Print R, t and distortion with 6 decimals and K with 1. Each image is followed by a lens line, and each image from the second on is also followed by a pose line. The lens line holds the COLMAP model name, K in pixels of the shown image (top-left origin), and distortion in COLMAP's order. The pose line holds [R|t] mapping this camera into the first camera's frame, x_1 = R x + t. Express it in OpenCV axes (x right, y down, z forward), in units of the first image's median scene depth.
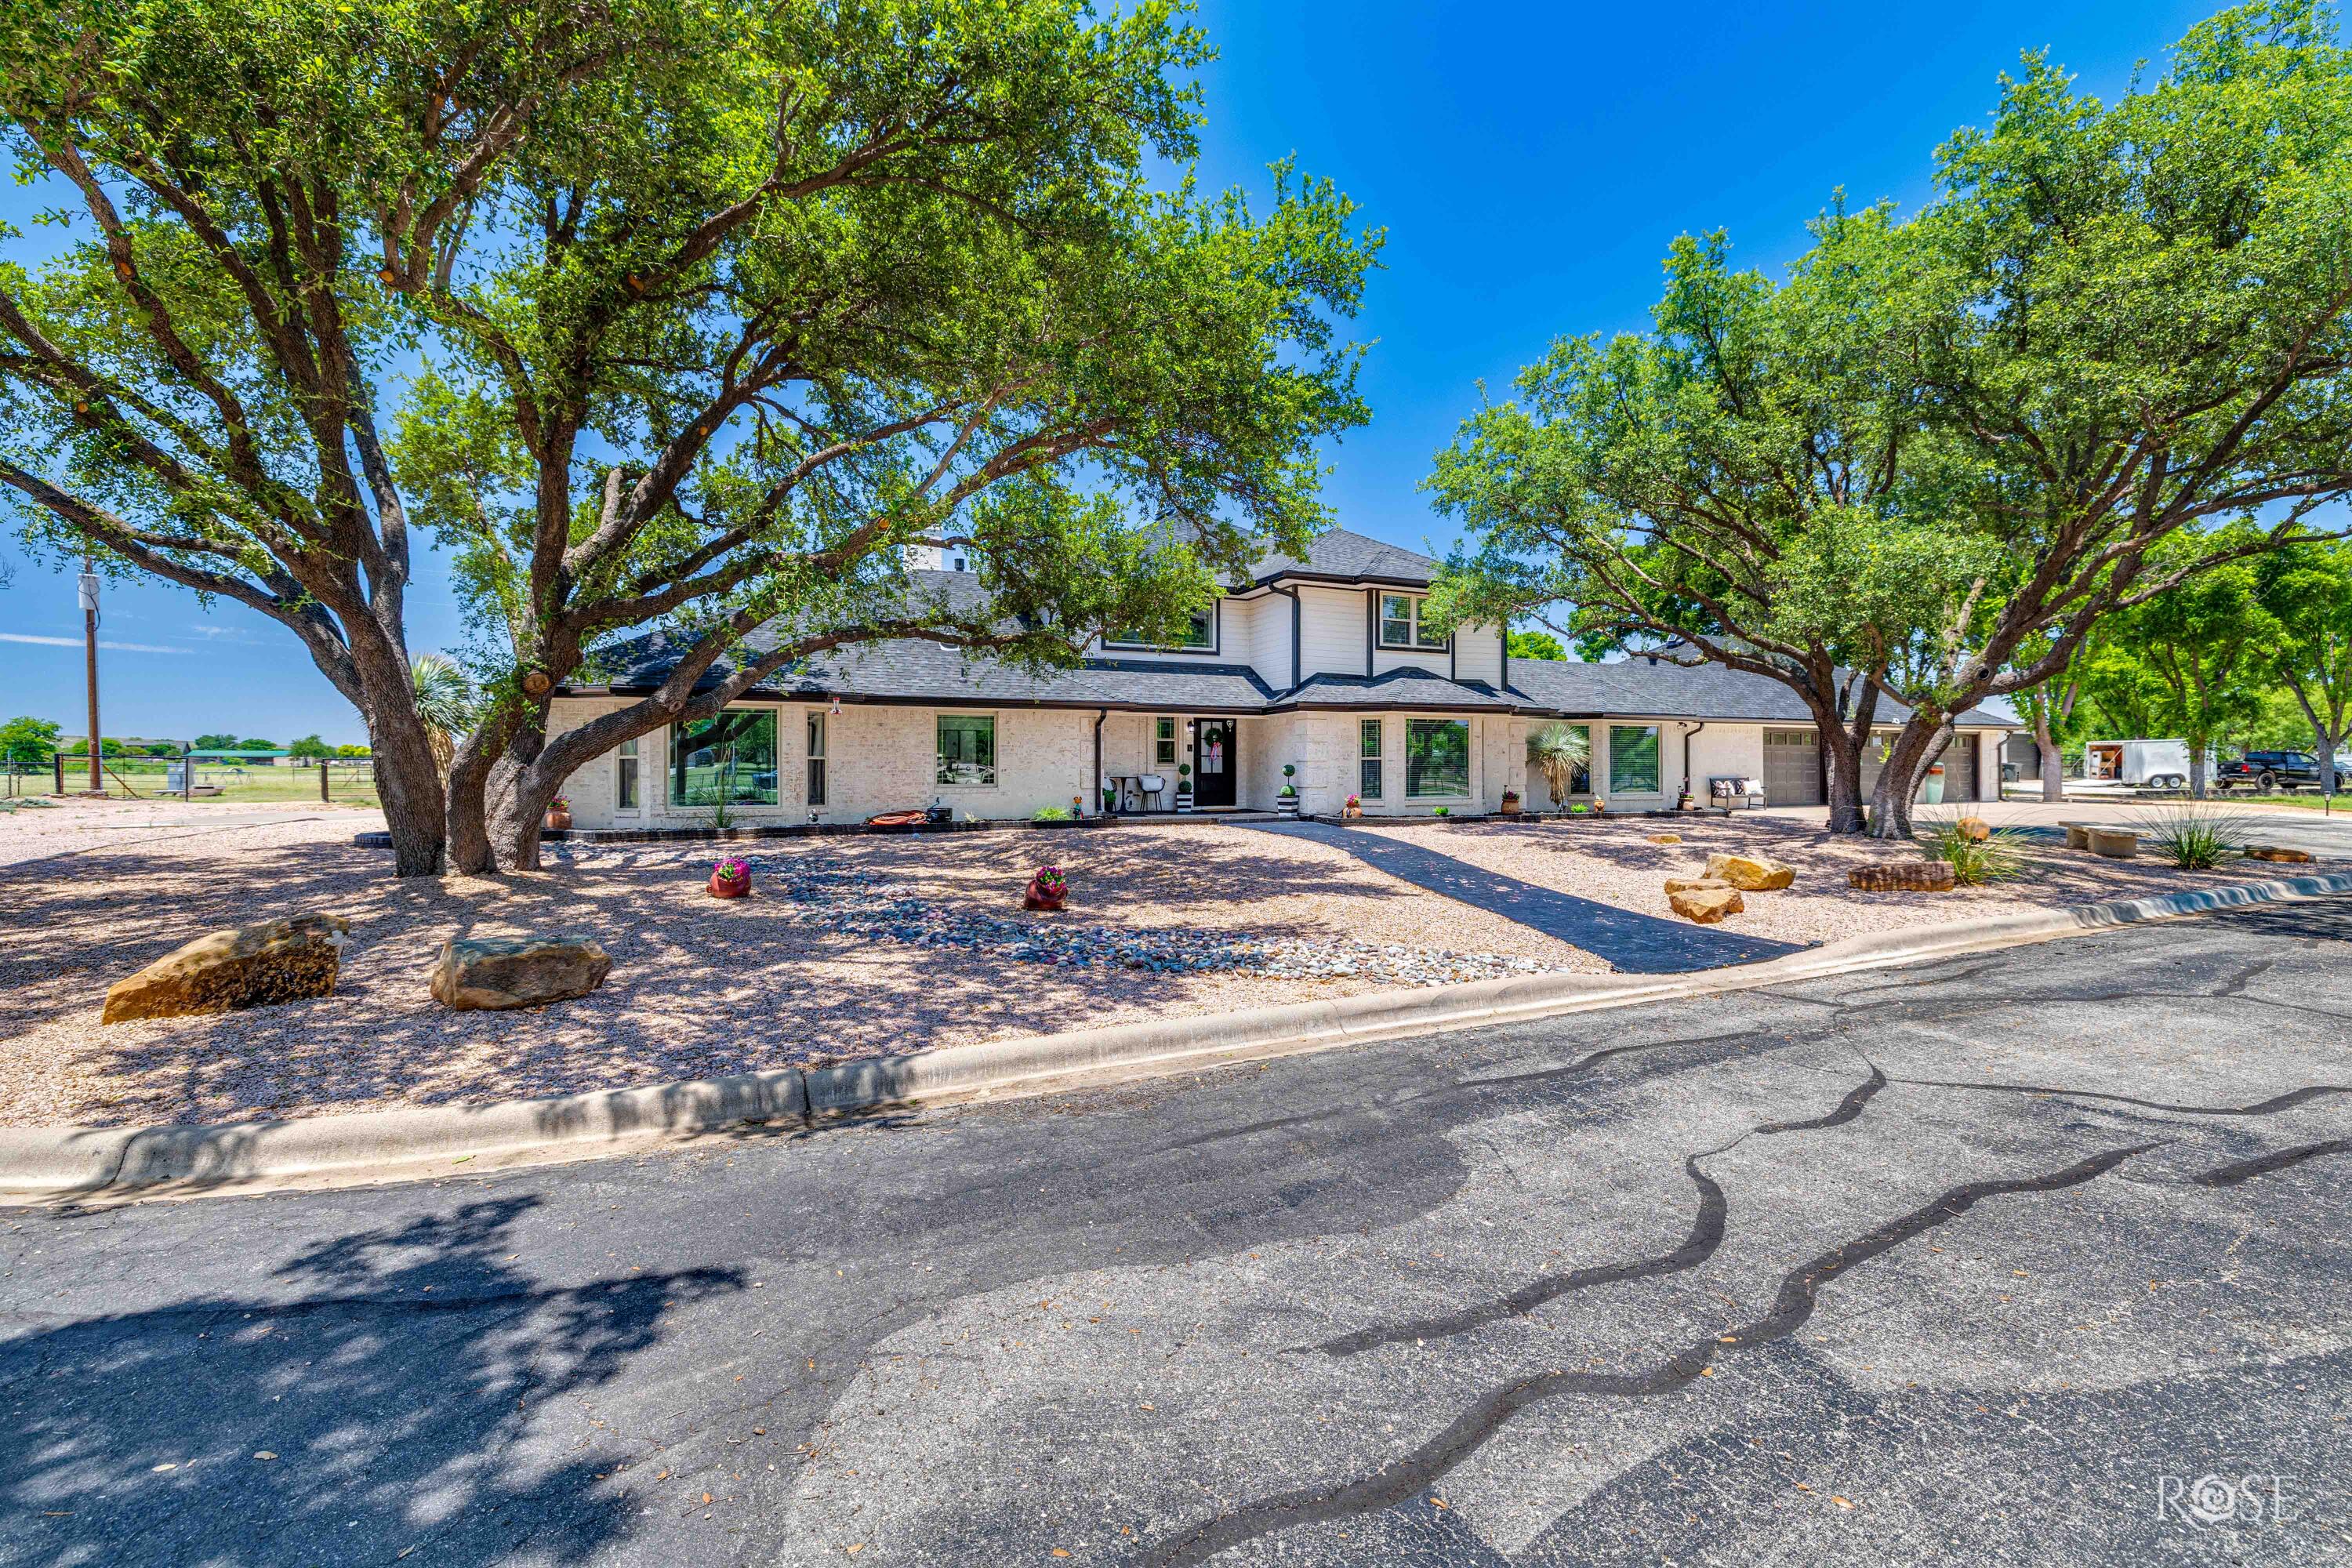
lens RADIAL K [[998.9, 0, 1177.4], [0, 998.9, 779.7], [0, 0, 1]] dist [0.000530, 0.000030]
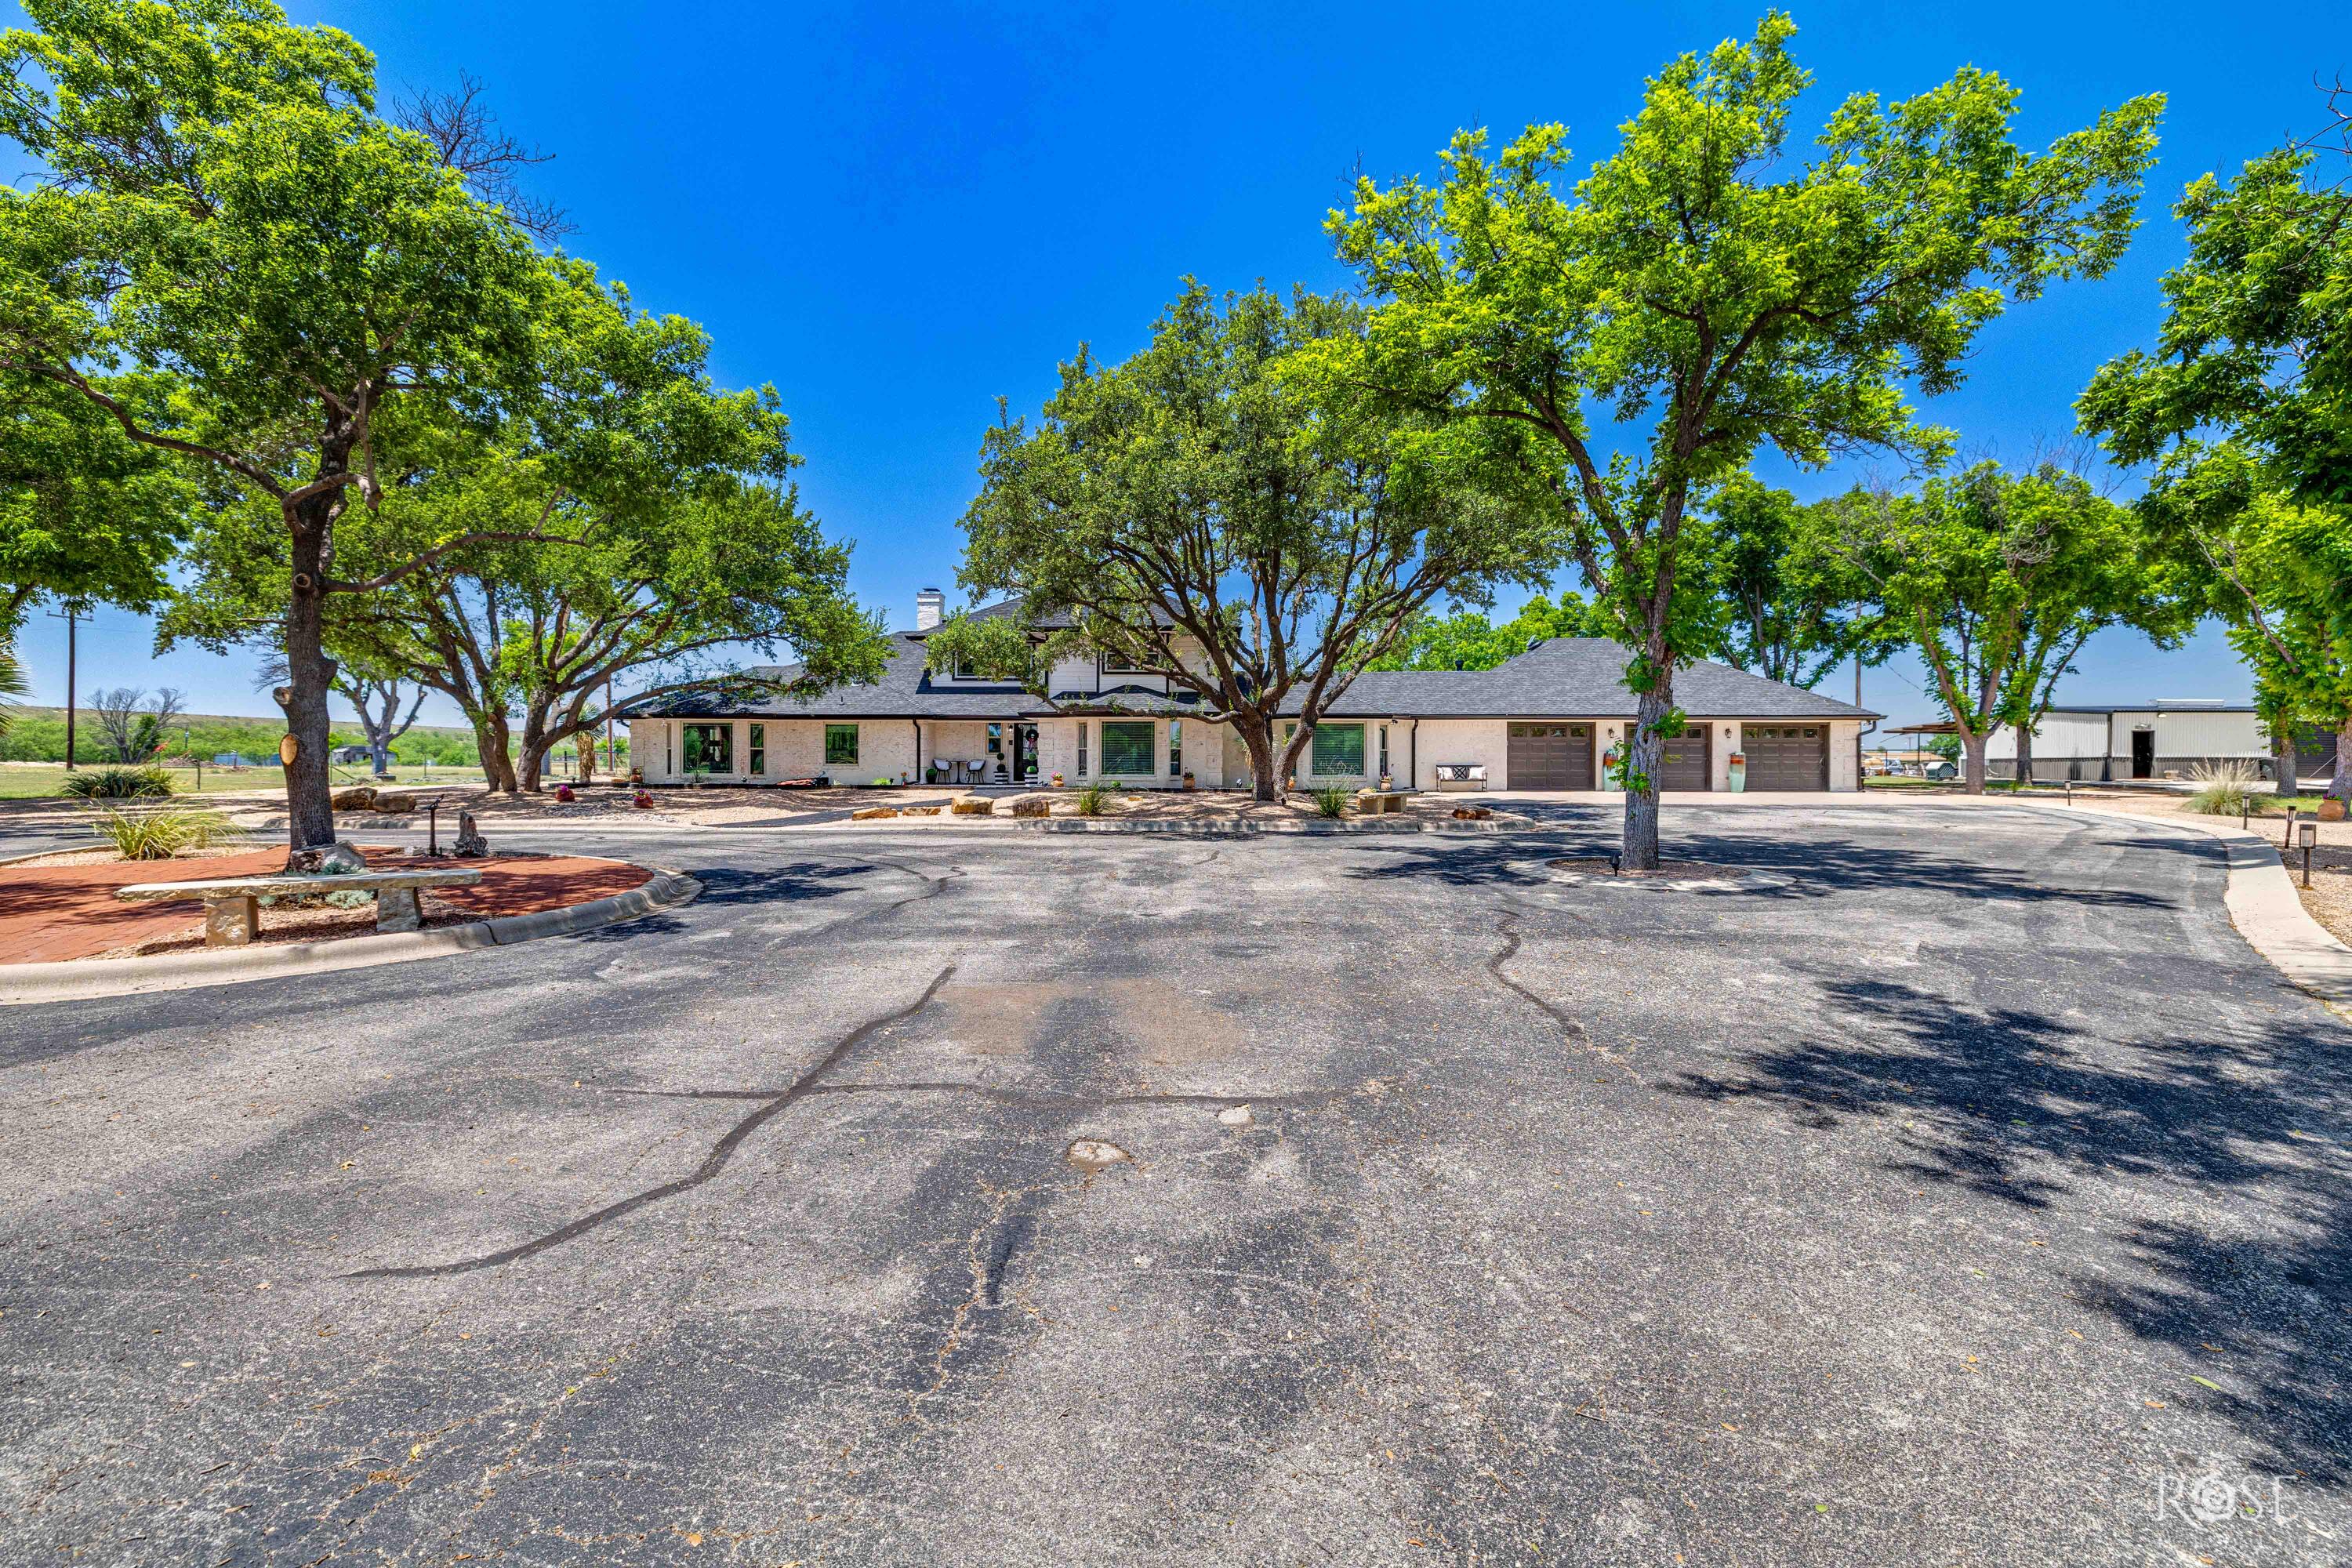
lens RADIAL K [[998.9, 0, 1175.6], [0, 998.9, 780.5], [0, 0, 1]] dist [0.000530, 0.000030]
pose [[0.894040, 0.007694, -0.447920, 0.956058], [-0.010684, 0.999934, -0.004150, 0.030796], [0.447859, 0.008496, 0.894064, -0.265786]]
